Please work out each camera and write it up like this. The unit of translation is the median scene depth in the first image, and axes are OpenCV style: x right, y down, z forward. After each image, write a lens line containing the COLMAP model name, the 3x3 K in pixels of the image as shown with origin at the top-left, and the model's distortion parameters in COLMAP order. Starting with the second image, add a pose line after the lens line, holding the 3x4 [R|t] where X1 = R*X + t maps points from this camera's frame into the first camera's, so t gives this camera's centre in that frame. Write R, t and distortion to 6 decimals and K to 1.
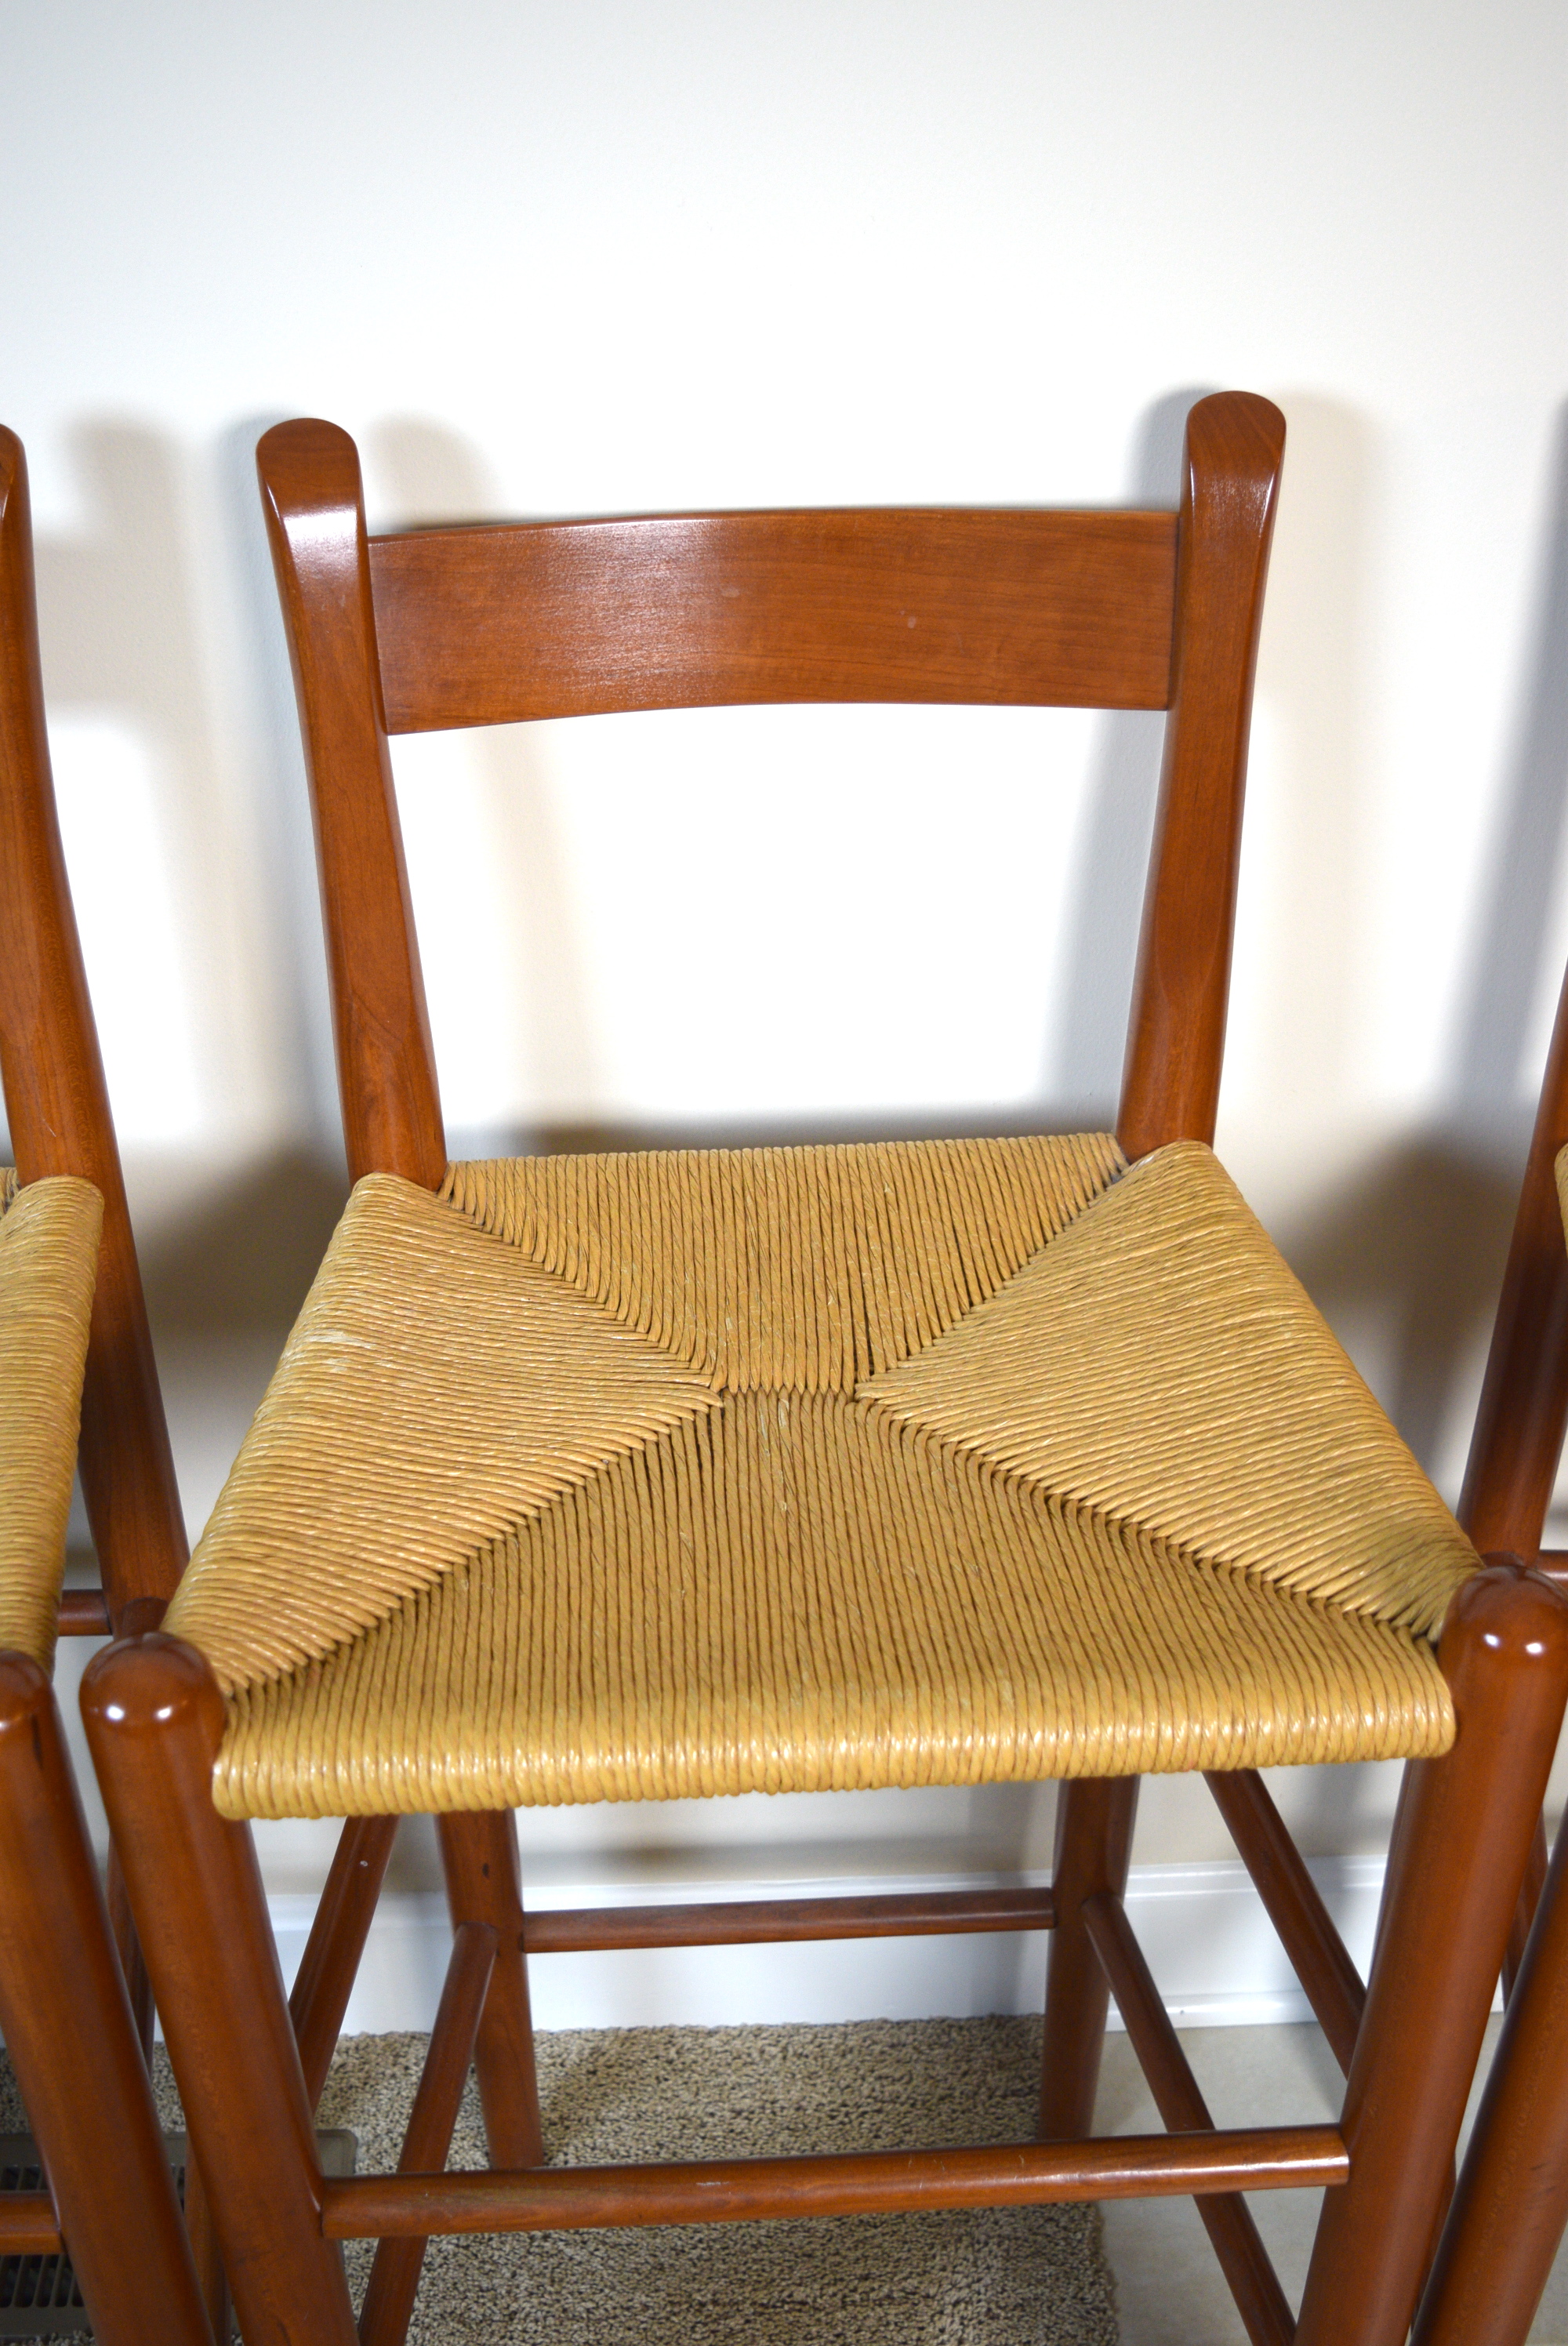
lens RADIAL K [[2367.2, 0, 784.0], [0, 2367.2, 1173.0], [0, 0, 1]] dist [-0.103961, 0.085208]
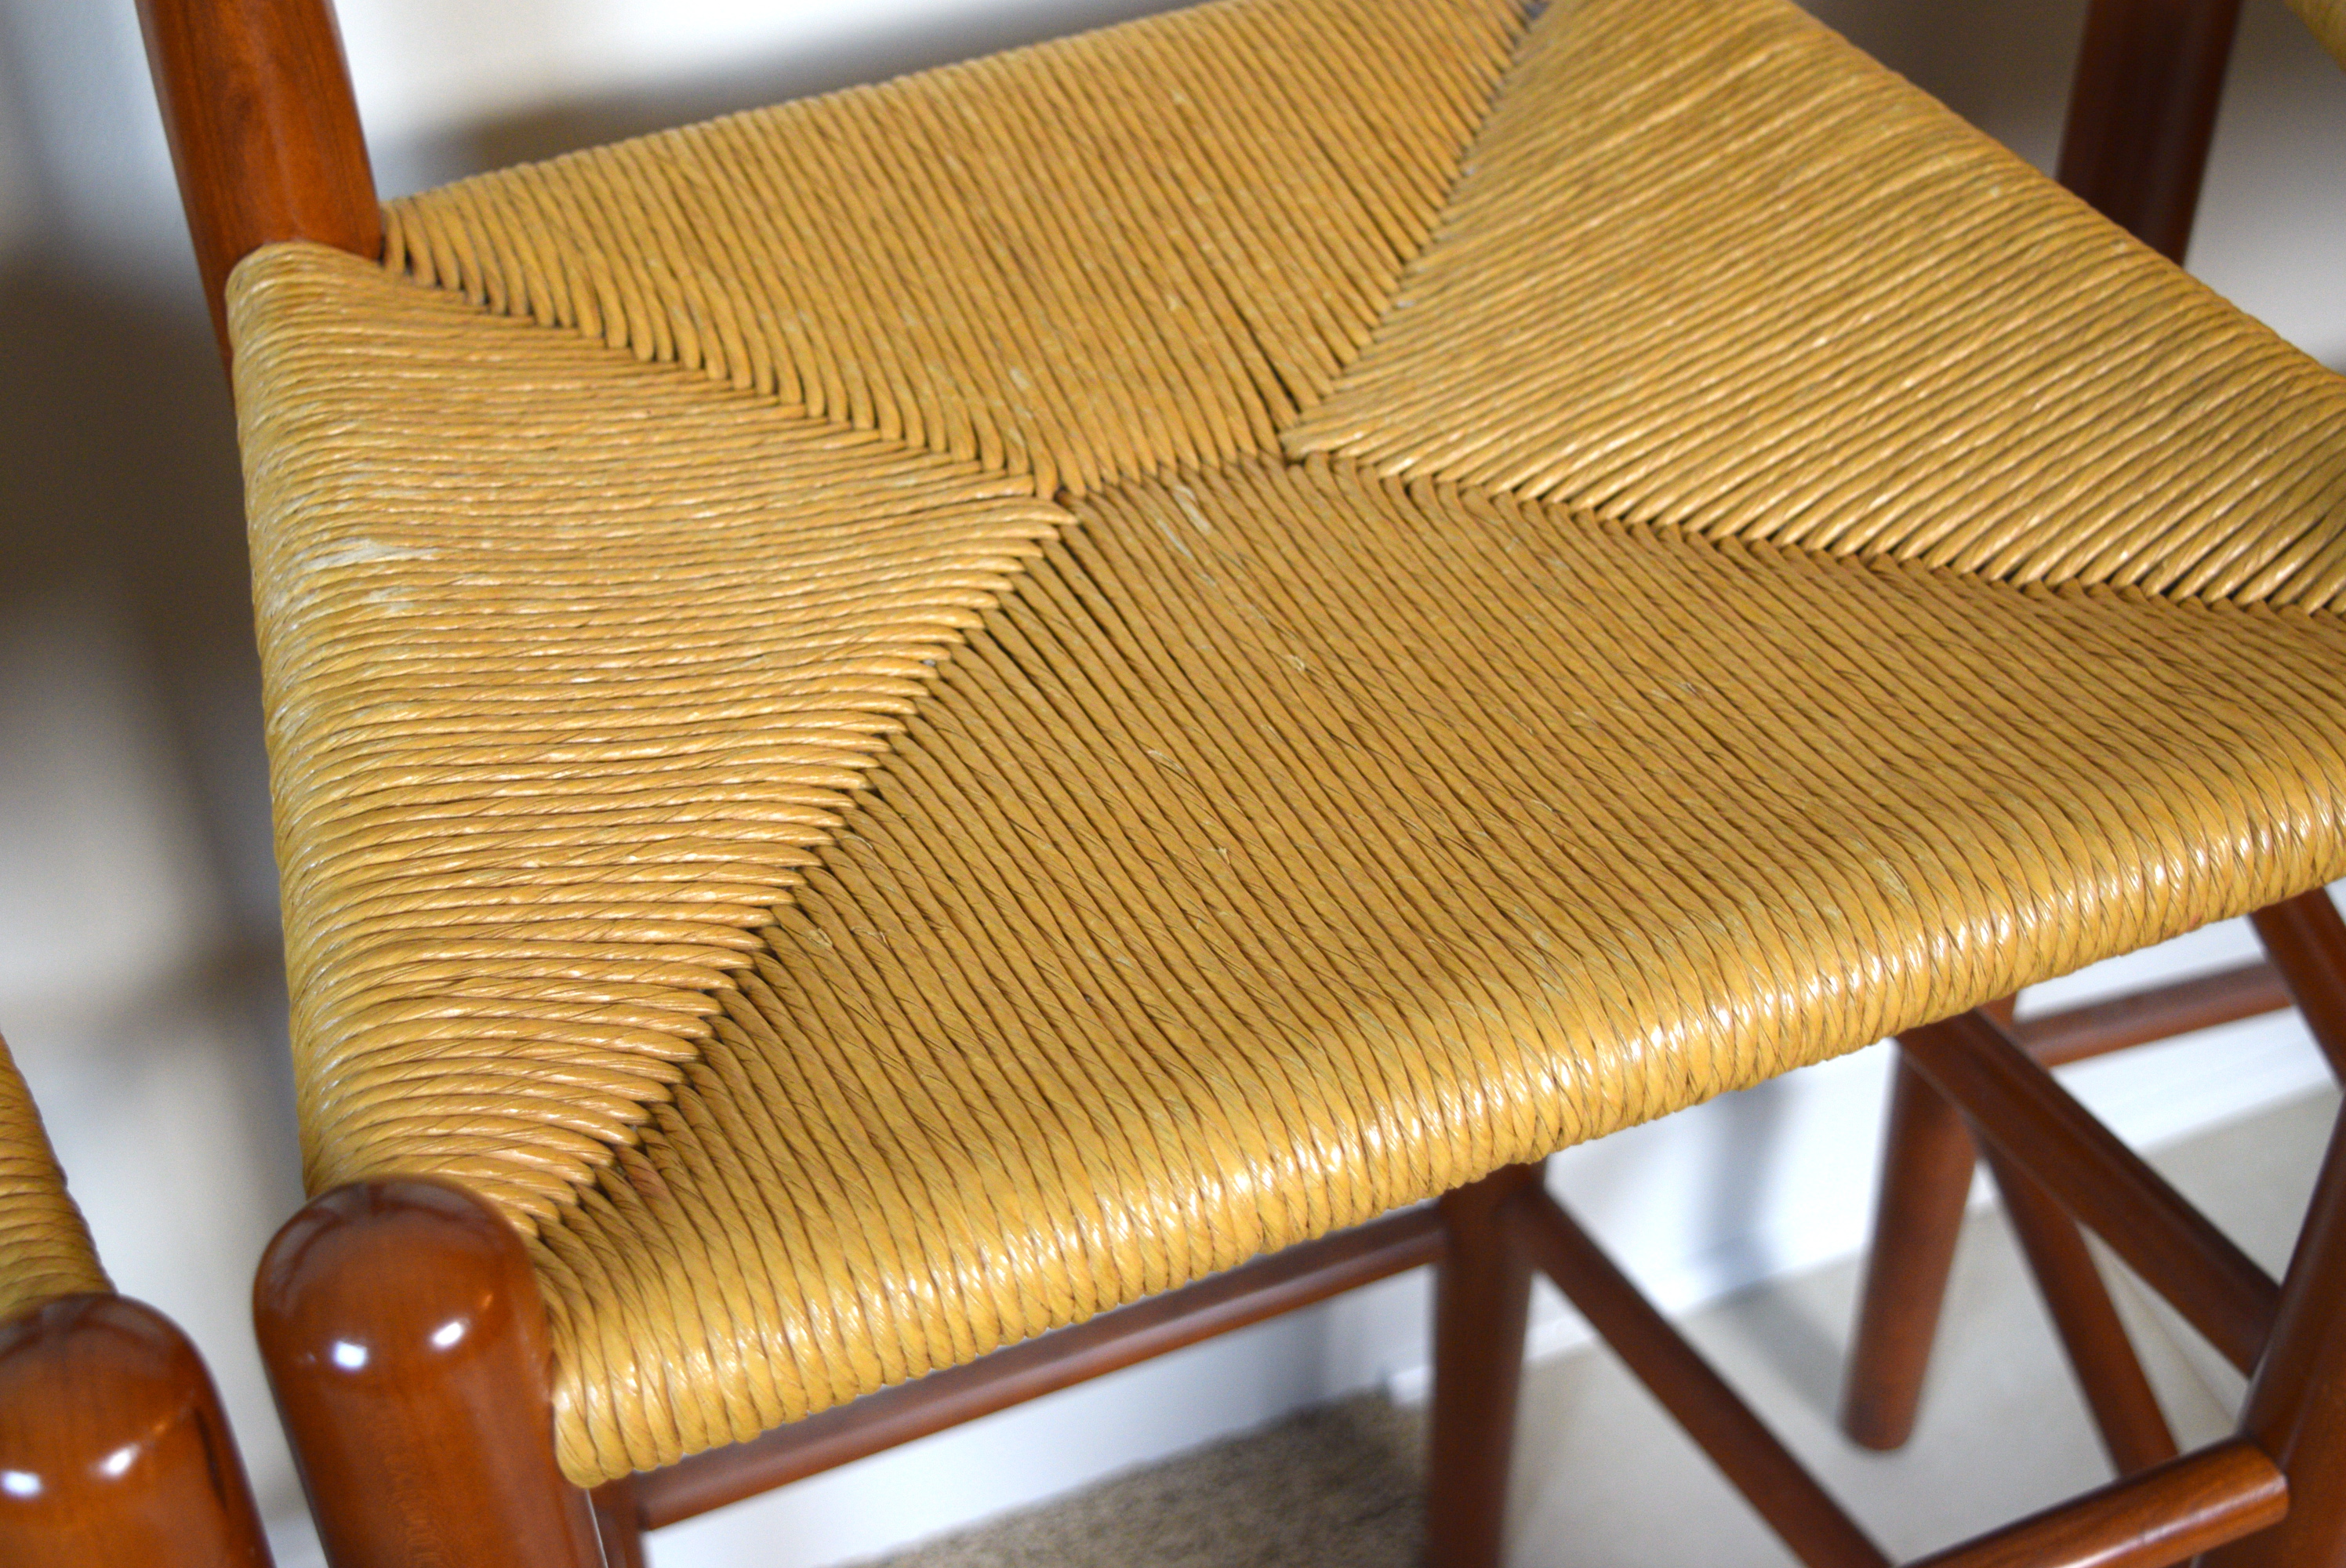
lens RADIAL K [[3404.7, 0, 1173.0], [0, 3404.7, 784.0], [0, 0, 1]] dist [-0.022097, 0.007981]
pose [[0.940903, -0.235277, 0.243612, -0.216594], [0.190443, 0.962361, 0.193888, 0.007753], [-0.280060, -0.136035, 0.950295, 0.233036]]
